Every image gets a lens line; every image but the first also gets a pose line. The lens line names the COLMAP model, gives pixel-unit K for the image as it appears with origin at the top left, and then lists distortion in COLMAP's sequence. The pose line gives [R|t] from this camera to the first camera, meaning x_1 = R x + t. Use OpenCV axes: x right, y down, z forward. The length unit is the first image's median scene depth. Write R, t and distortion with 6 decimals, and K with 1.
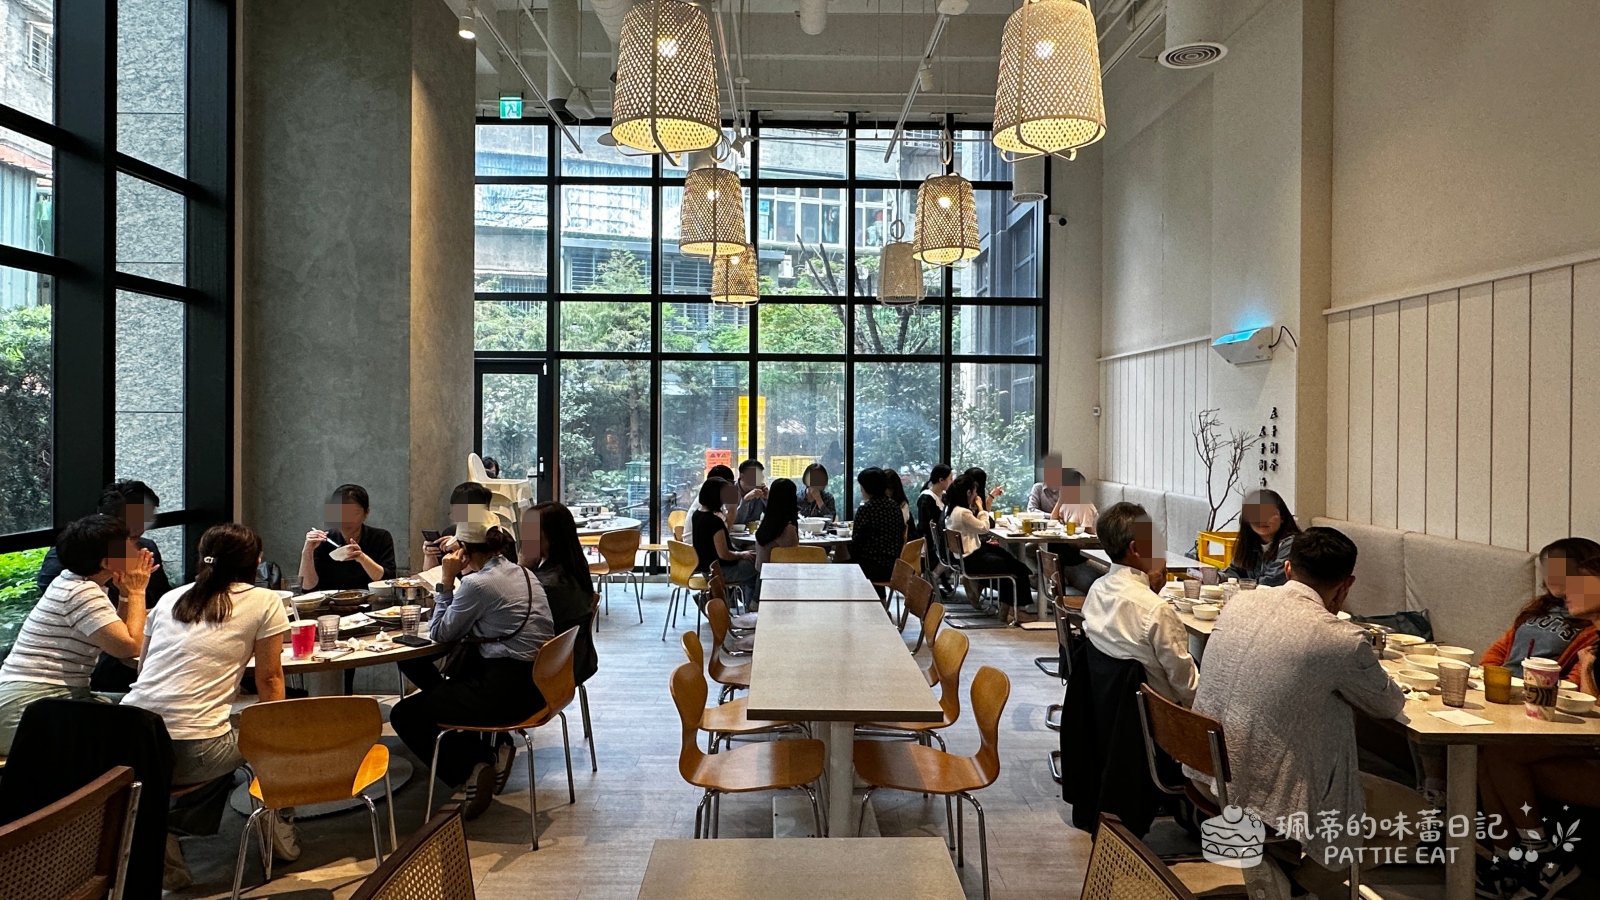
lens RADIAL K [[808.6, 0, 800.0], [0, 808.6, 450.0], [0, 0, 1]] dist [0.001042, 0.000167]
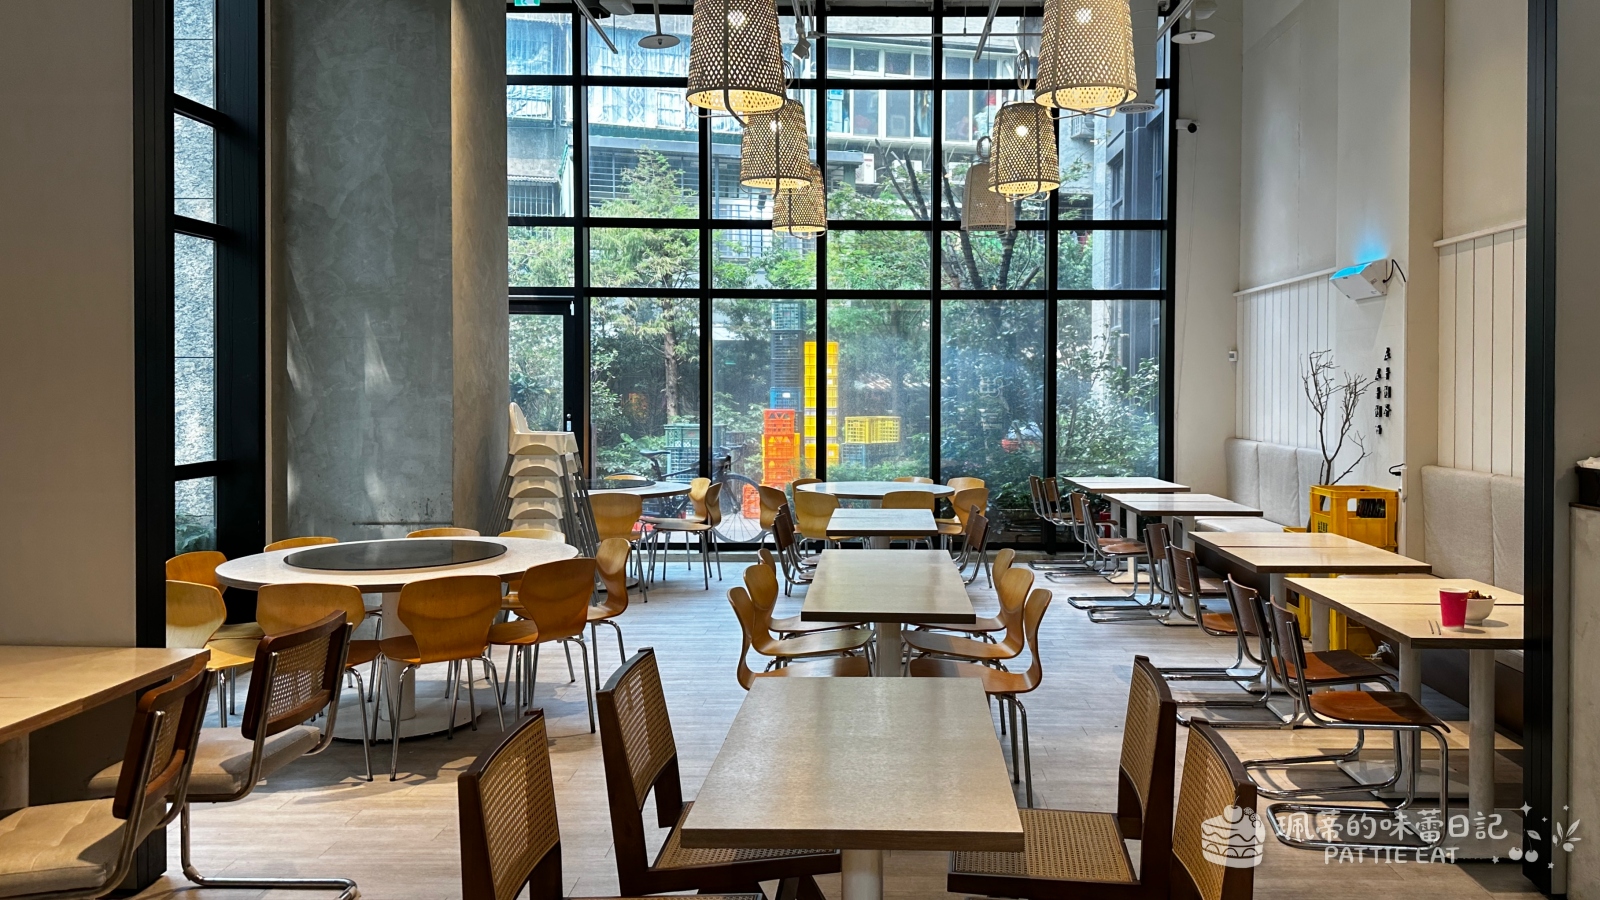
lens RADIAL K [[1067.6, 0, 865.7], [0, 1067.6, 391.1], [0, 0, 1]] dist [0.208210, -0.349330]
pose [[0.999821, -0.003508, -0.018615, 0.012562], [0.003128, 0.999788, -0.020368, 0.012604], [0.018683, 0.020307, 0.999619, -0.157525]]
